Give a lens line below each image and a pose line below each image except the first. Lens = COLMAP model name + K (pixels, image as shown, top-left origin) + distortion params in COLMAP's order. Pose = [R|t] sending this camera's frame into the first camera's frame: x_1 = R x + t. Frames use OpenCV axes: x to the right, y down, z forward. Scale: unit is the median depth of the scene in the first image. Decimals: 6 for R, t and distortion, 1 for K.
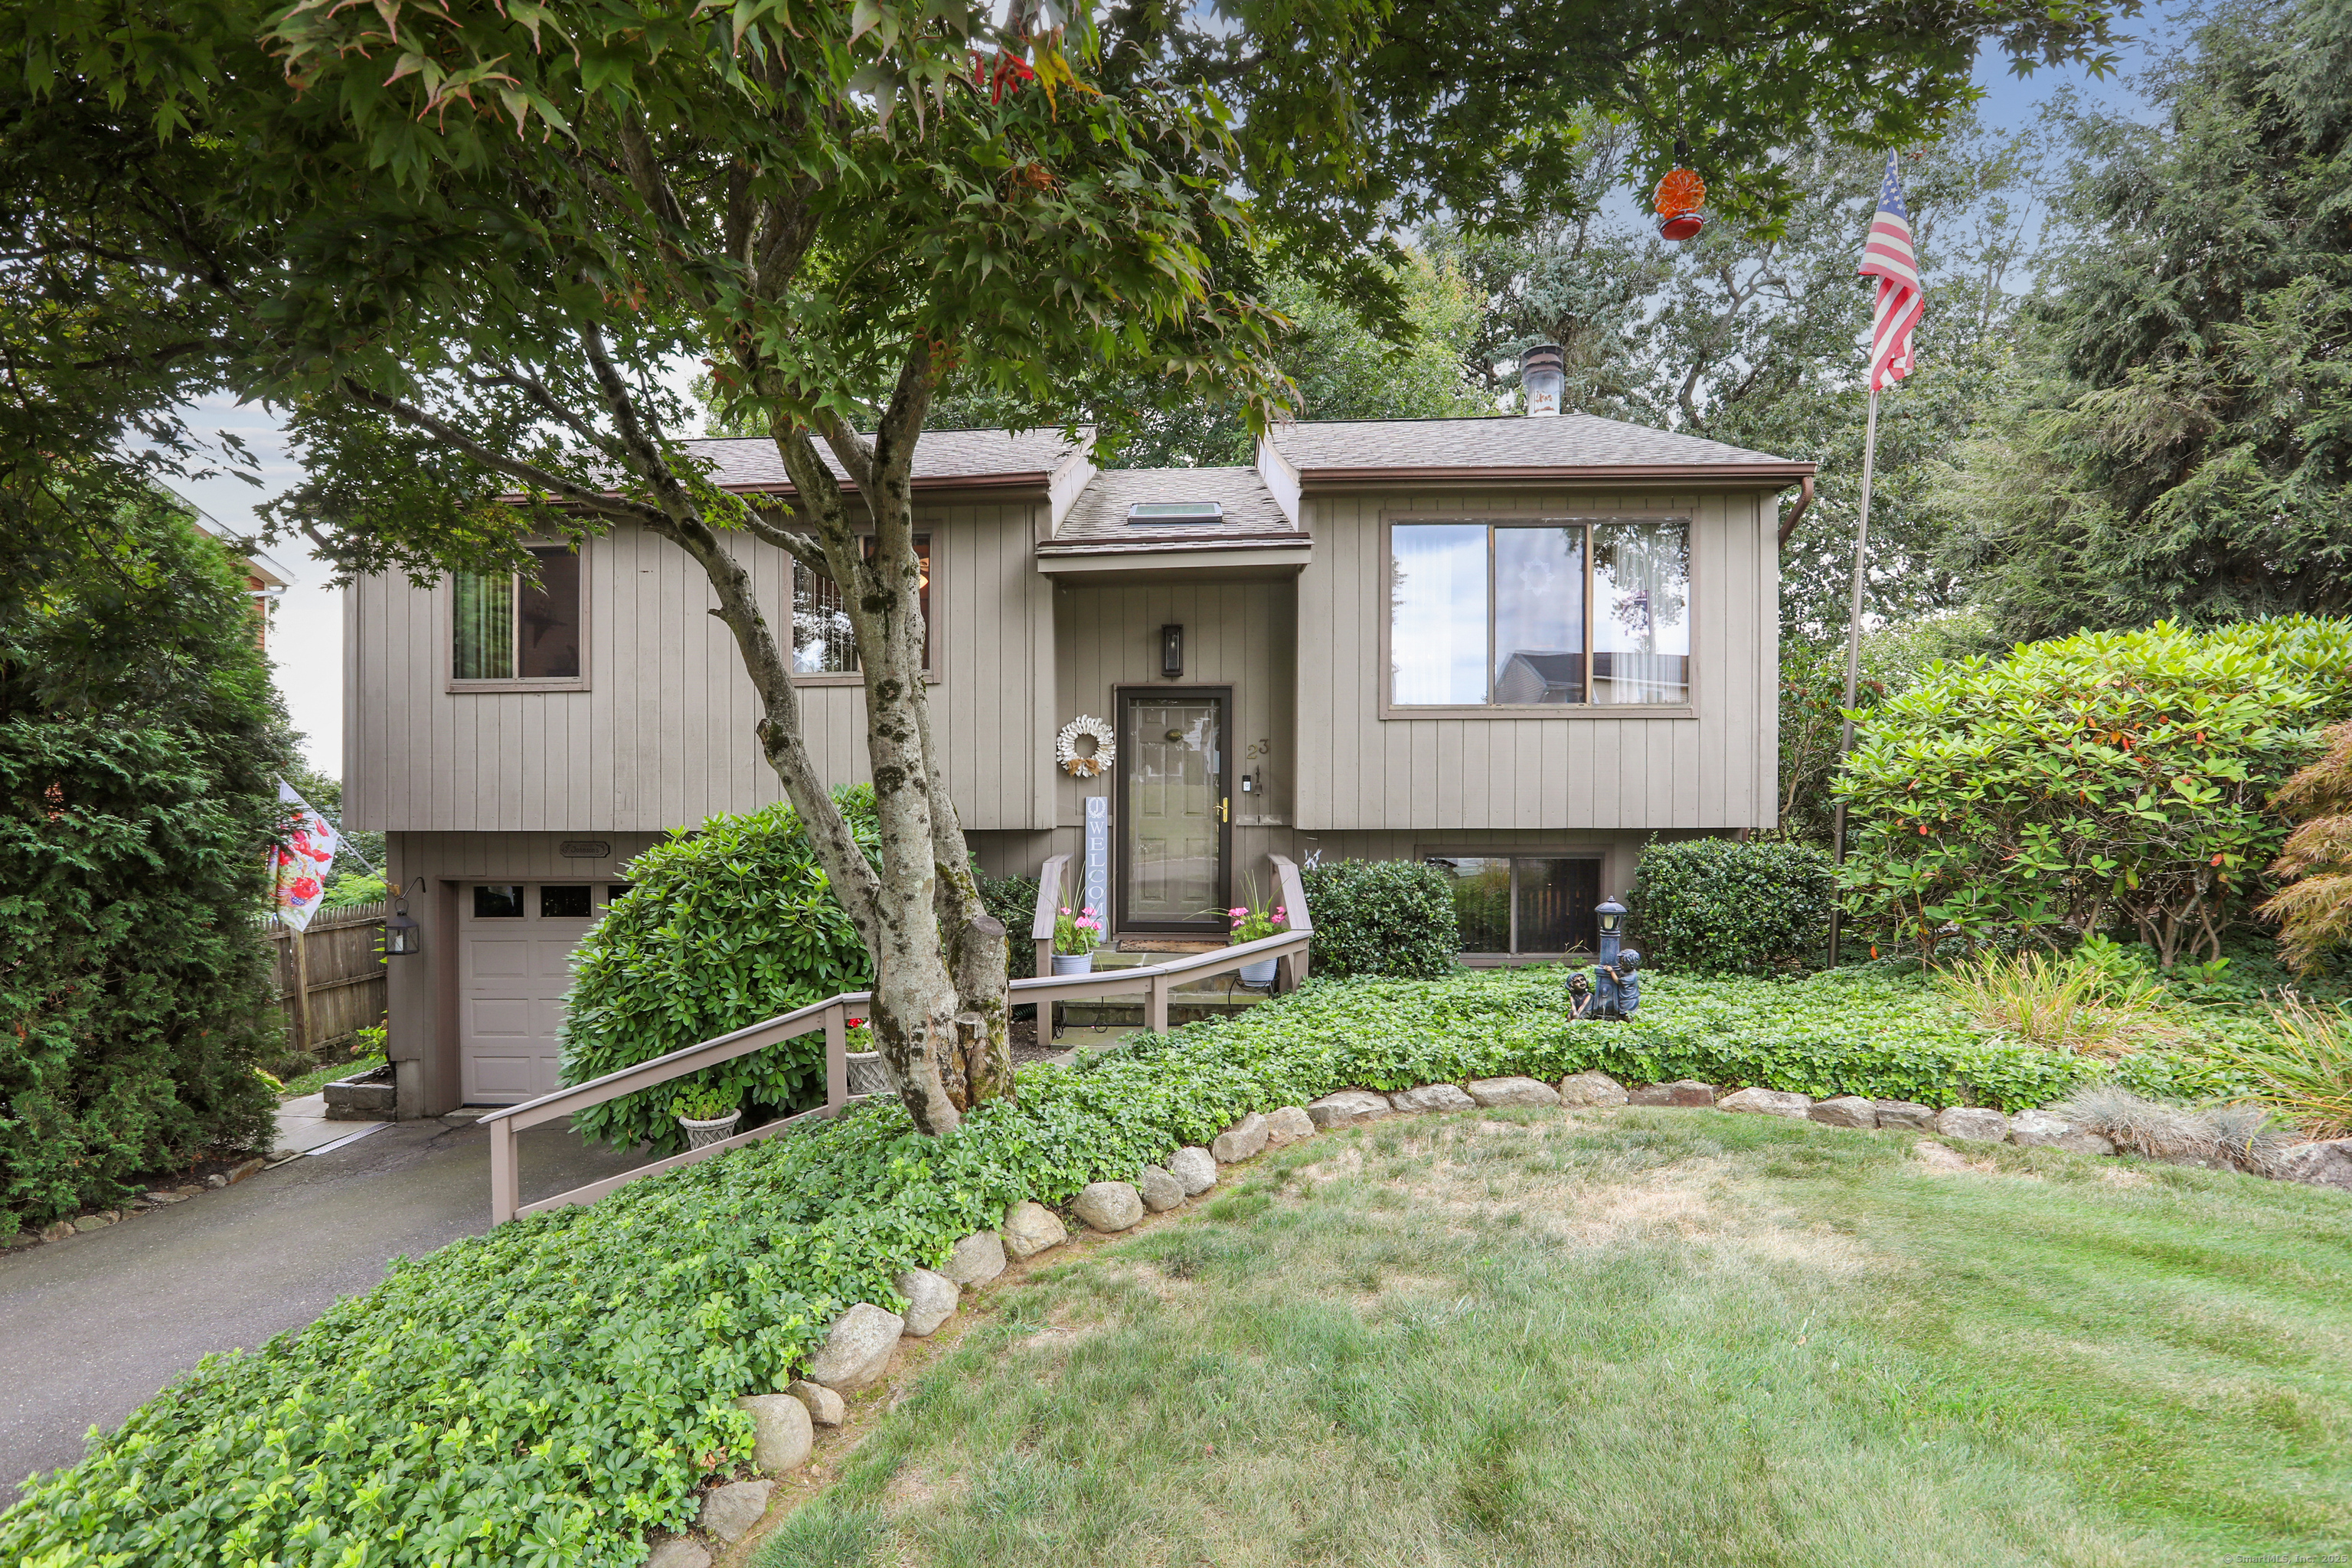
lens RADIAL K [[1140.9, 0, 1178.2], [0, 1140.9, 802.6], [0, 0, 1]] dist [-0.018780, 0.002182]
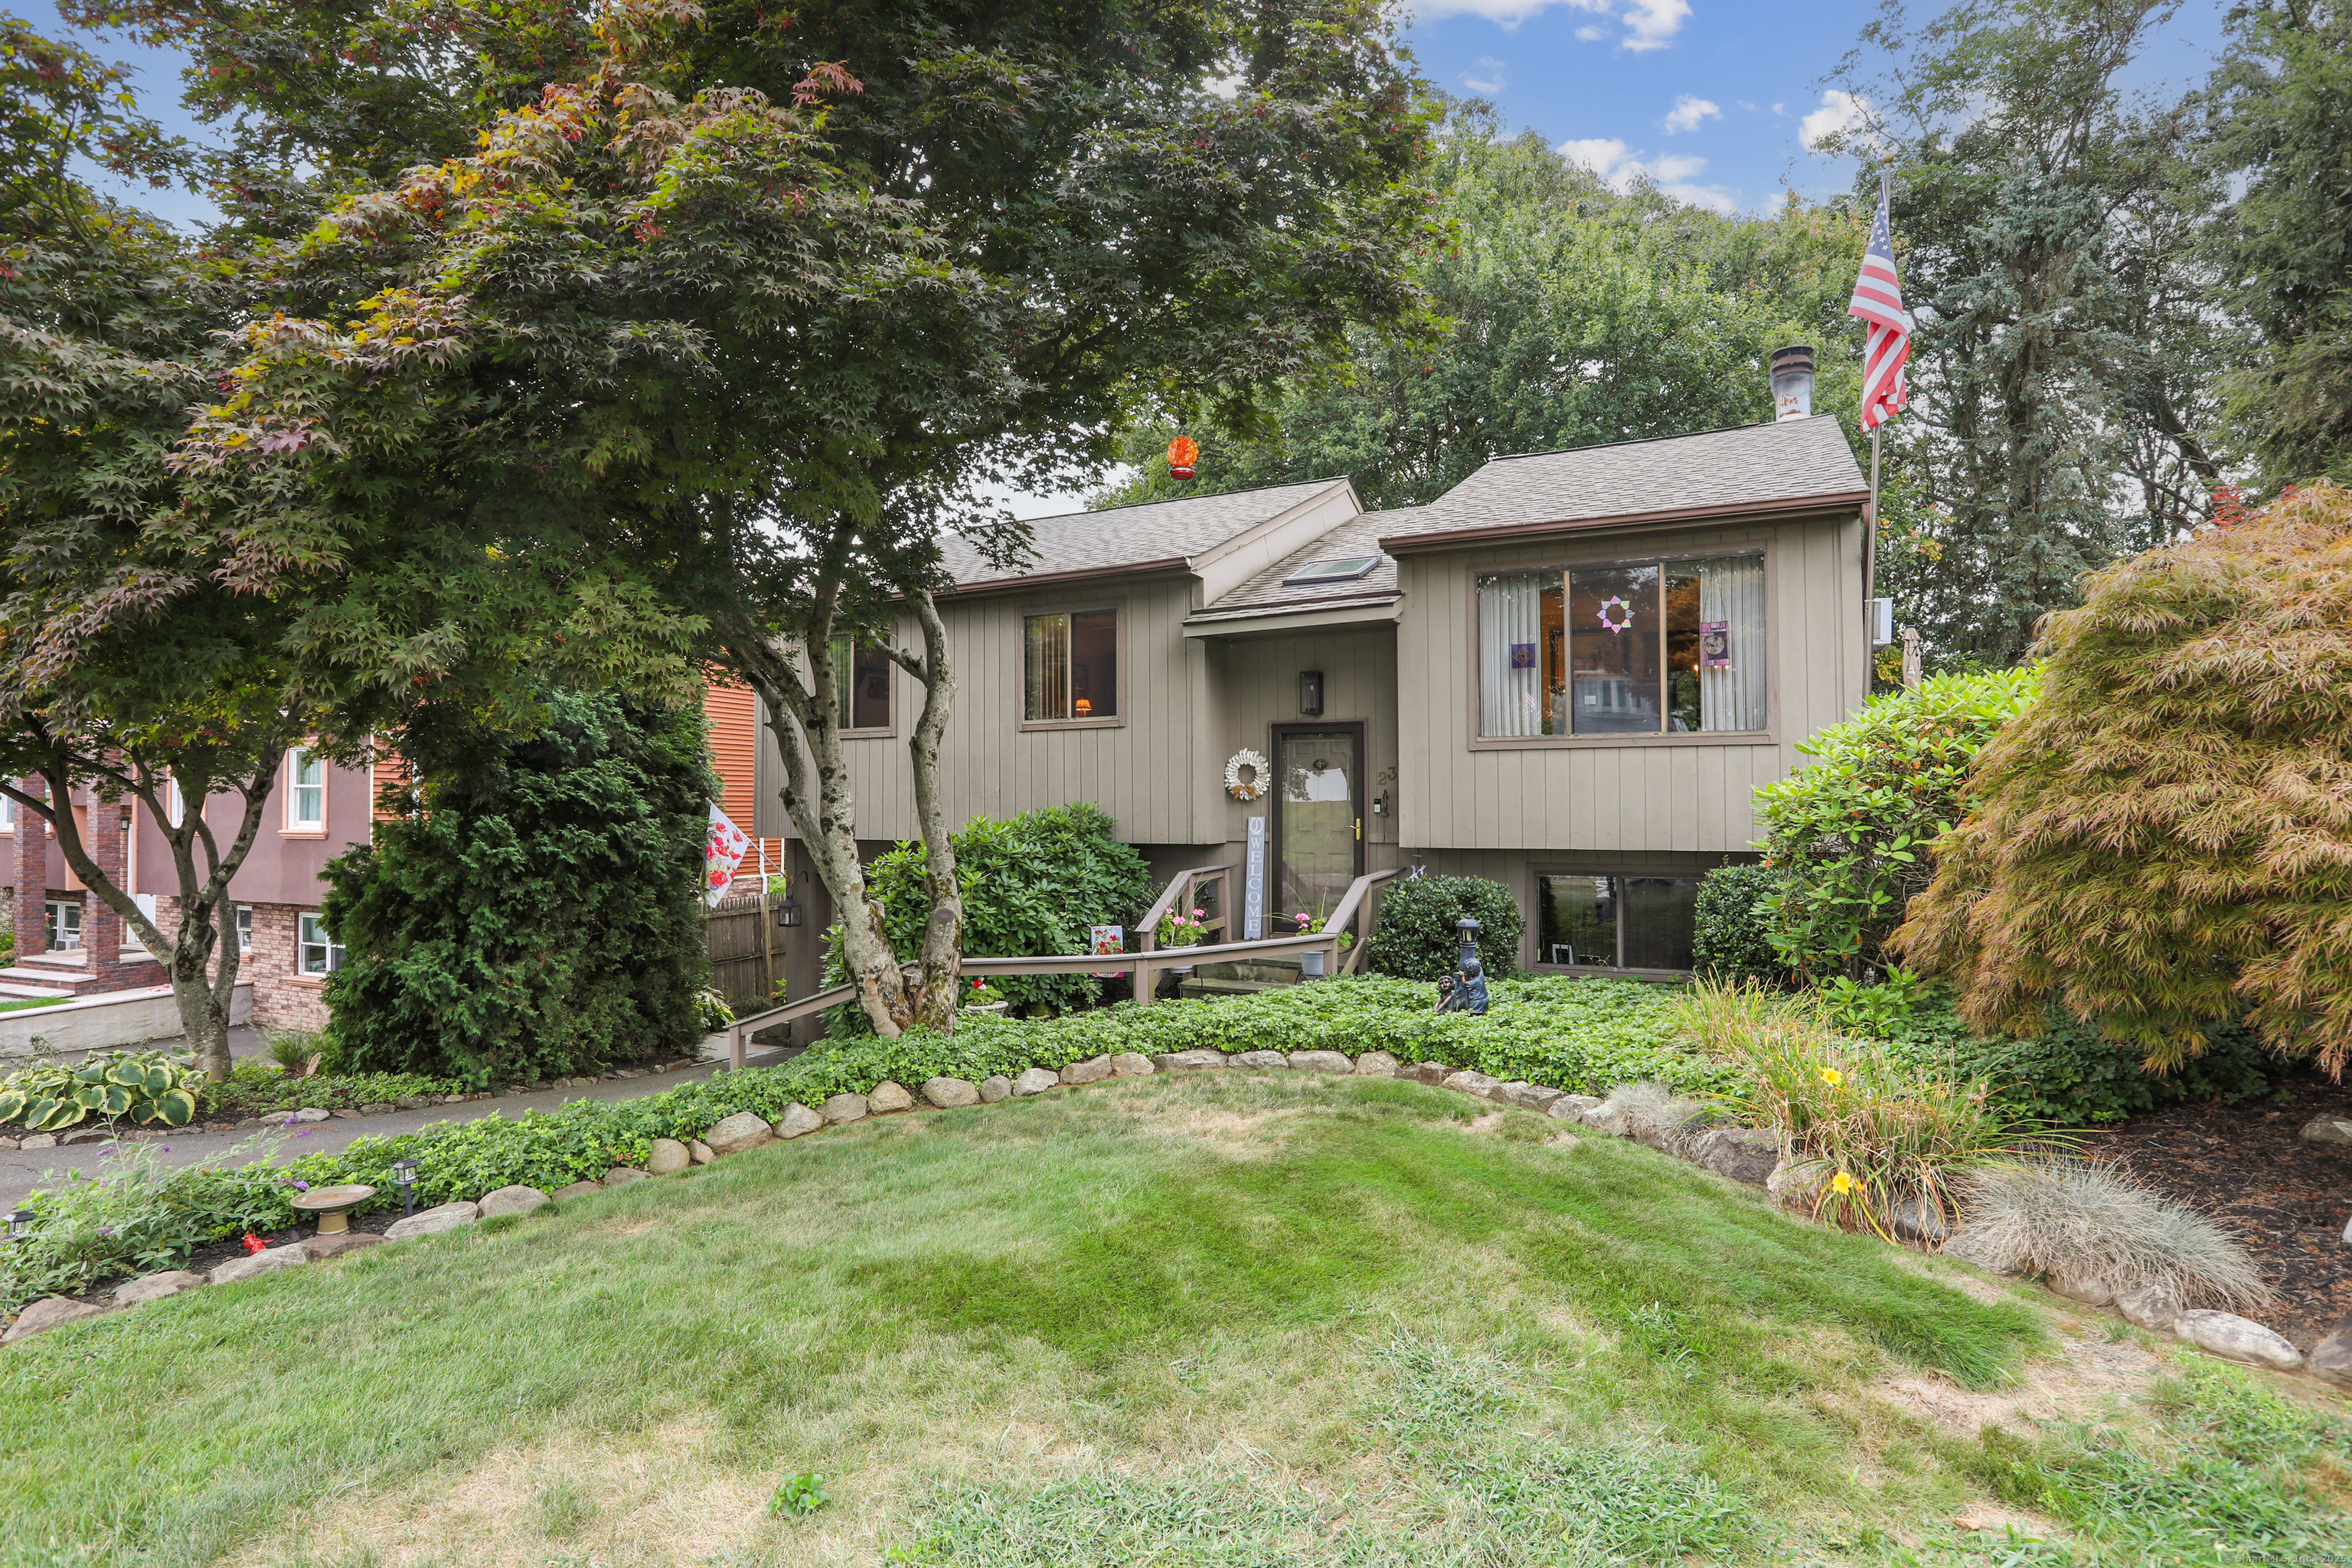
lens RADIAL K [[1153.0, 0, 1176.2], [0, 1153.0, 777.1], [0, 0, 1]] dist [-0.005580, -0.000227]
pose [[0.921321, -0.006740, -0.388744, 0.417349], [-0.002362, 0.999734, -0.022929, -0.025059], [0.388796, 0.022043, 0.921060, -0.180151]]
